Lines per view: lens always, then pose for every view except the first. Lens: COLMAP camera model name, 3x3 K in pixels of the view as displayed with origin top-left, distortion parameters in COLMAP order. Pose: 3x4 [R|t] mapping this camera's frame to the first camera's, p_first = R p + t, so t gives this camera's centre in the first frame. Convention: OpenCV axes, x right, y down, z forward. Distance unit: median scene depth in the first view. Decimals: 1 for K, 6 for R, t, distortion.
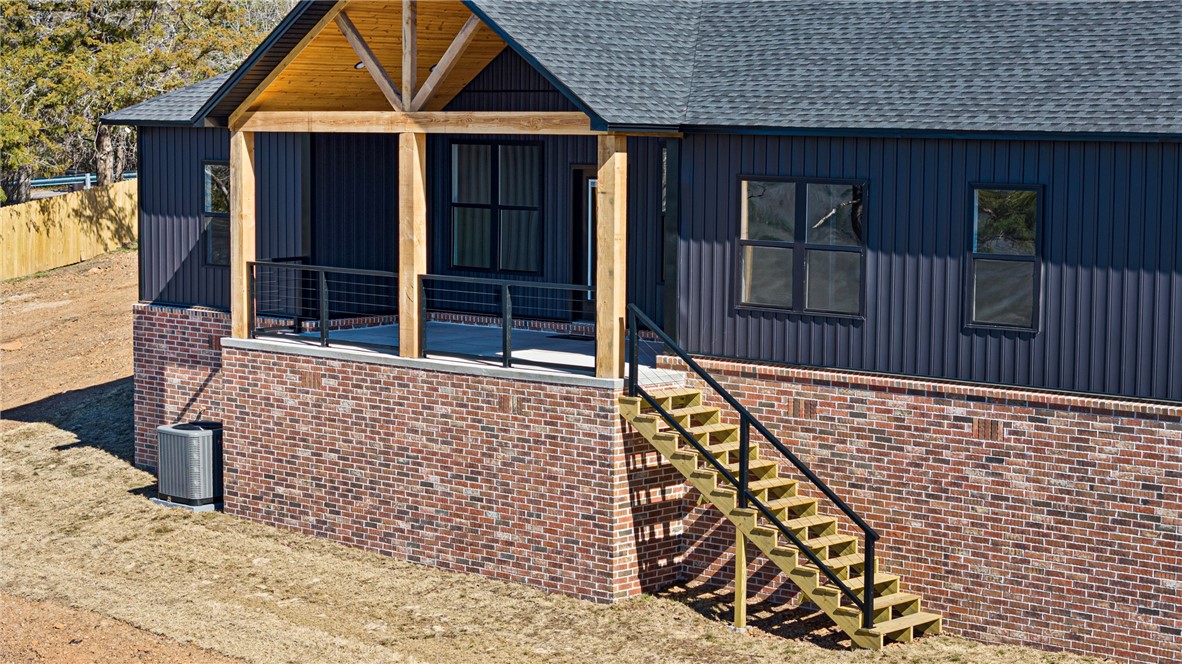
lens RADIAL K [[2368.9, 0, 592.6], [0, 2368.9, 333.6], [0, 0, 1]] dist [-0.268428, 0.000000]
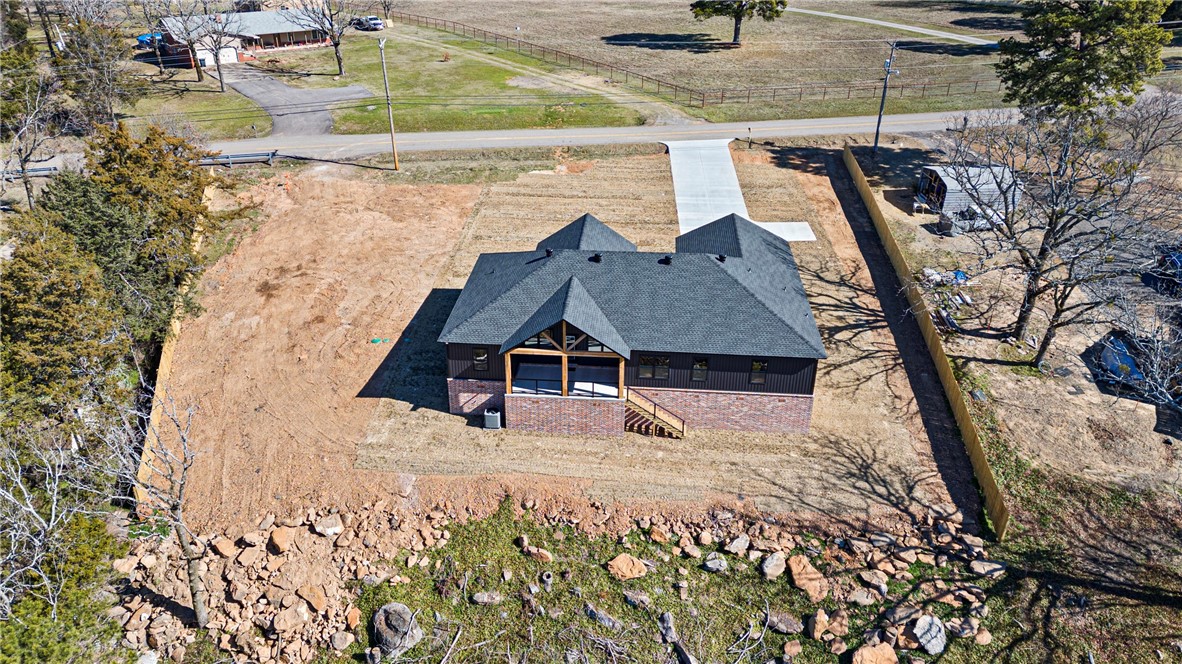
lens RADIAL K [[868.6, 0, 593.7], [0, 868.6, 333.9], [0, 0, 1]] dist [0.071816, -0.050404]
pose [[0.779708, -0.288135, 0.555909, -1.001697], [0.051100, 0.914149, 0.402144, -0.833291], [-0.624055, -0.285148, 0.727493, -0.281566]]
